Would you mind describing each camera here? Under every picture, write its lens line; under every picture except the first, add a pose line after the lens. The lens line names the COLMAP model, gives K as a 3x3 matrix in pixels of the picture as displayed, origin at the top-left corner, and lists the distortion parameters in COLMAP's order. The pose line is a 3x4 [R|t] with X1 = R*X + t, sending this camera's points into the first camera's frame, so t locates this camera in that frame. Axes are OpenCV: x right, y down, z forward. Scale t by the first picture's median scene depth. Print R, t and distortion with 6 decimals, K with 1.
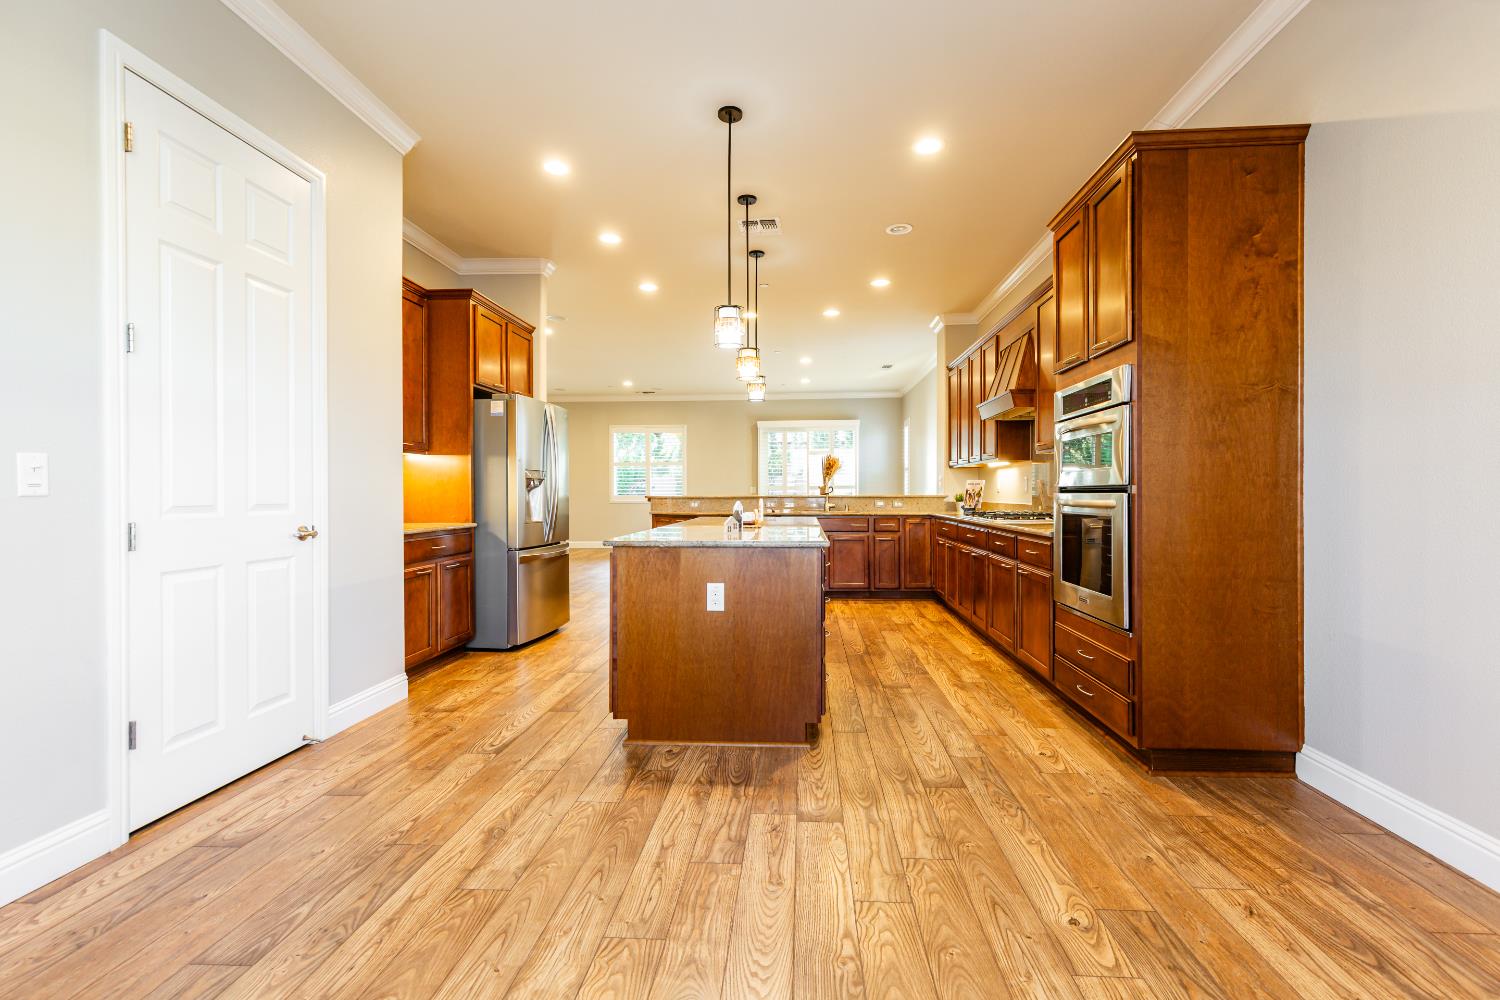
lens RADIAL K [[673.9, 0, 754.8], [0, 673.9, 495.7], [0, 0, 1]] dist [0.005466, 0.000366]
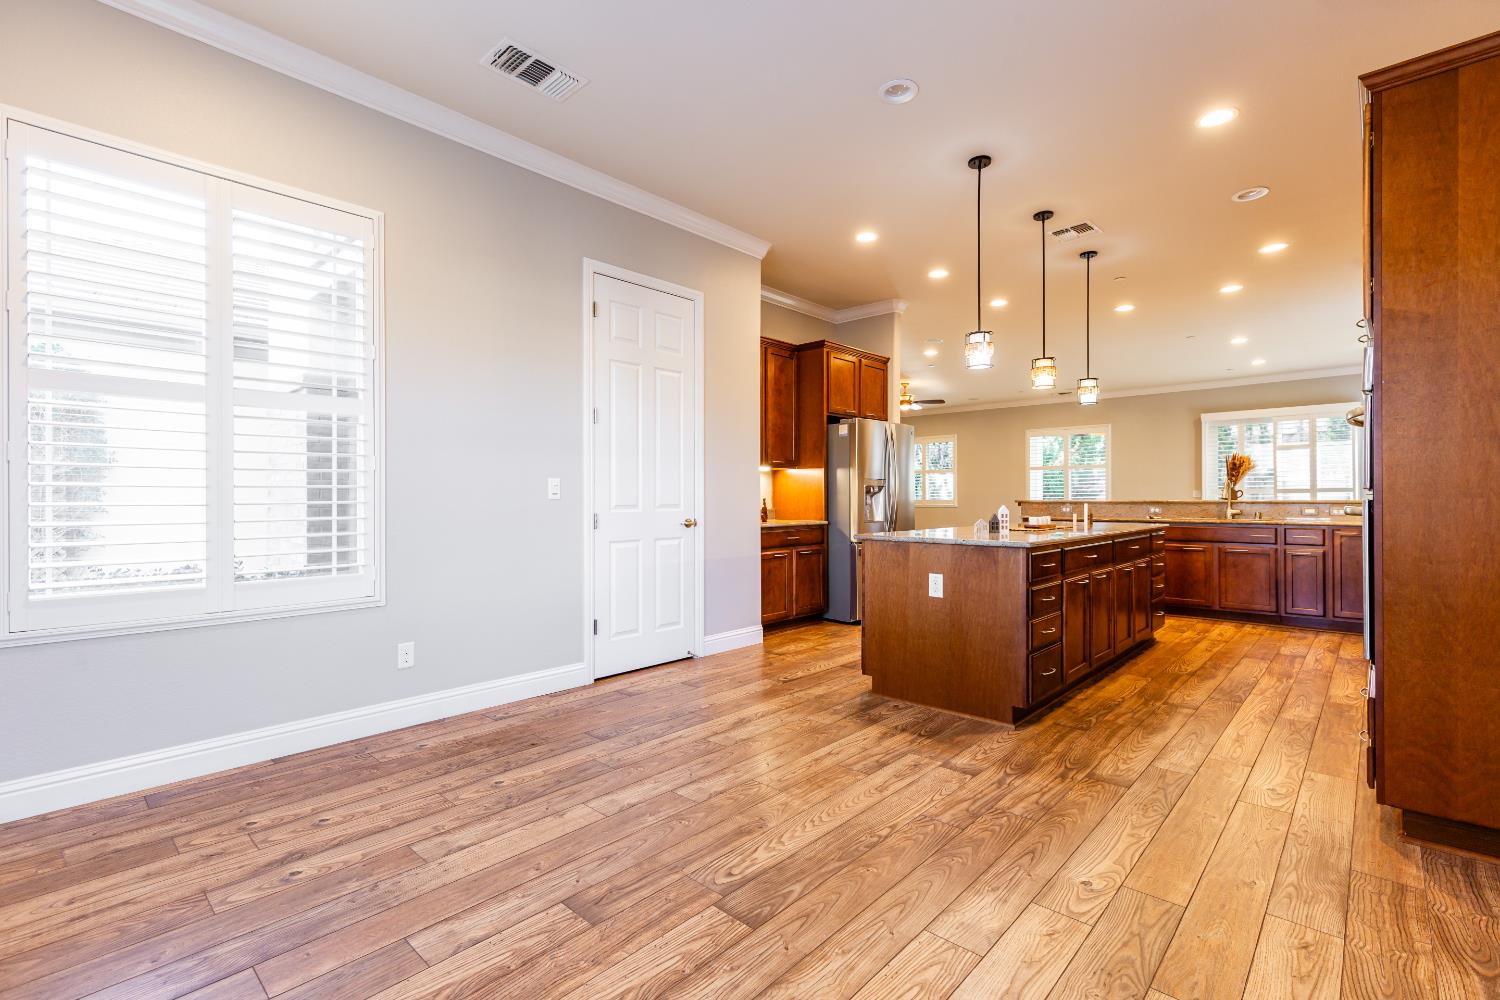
lens RADIAL K [[673.9, 0, 754.8], [0, 673.9, 495.7], [0, 0, 1]] dist [0.005466, 0.000366]
pose [[0.776361, -0.001025, -0.630288, 0.447616], [-0.002760, 0.999984, -0.005026, -0.001437], [0.630282, 0.005642, 0.776345, -0.128727]]
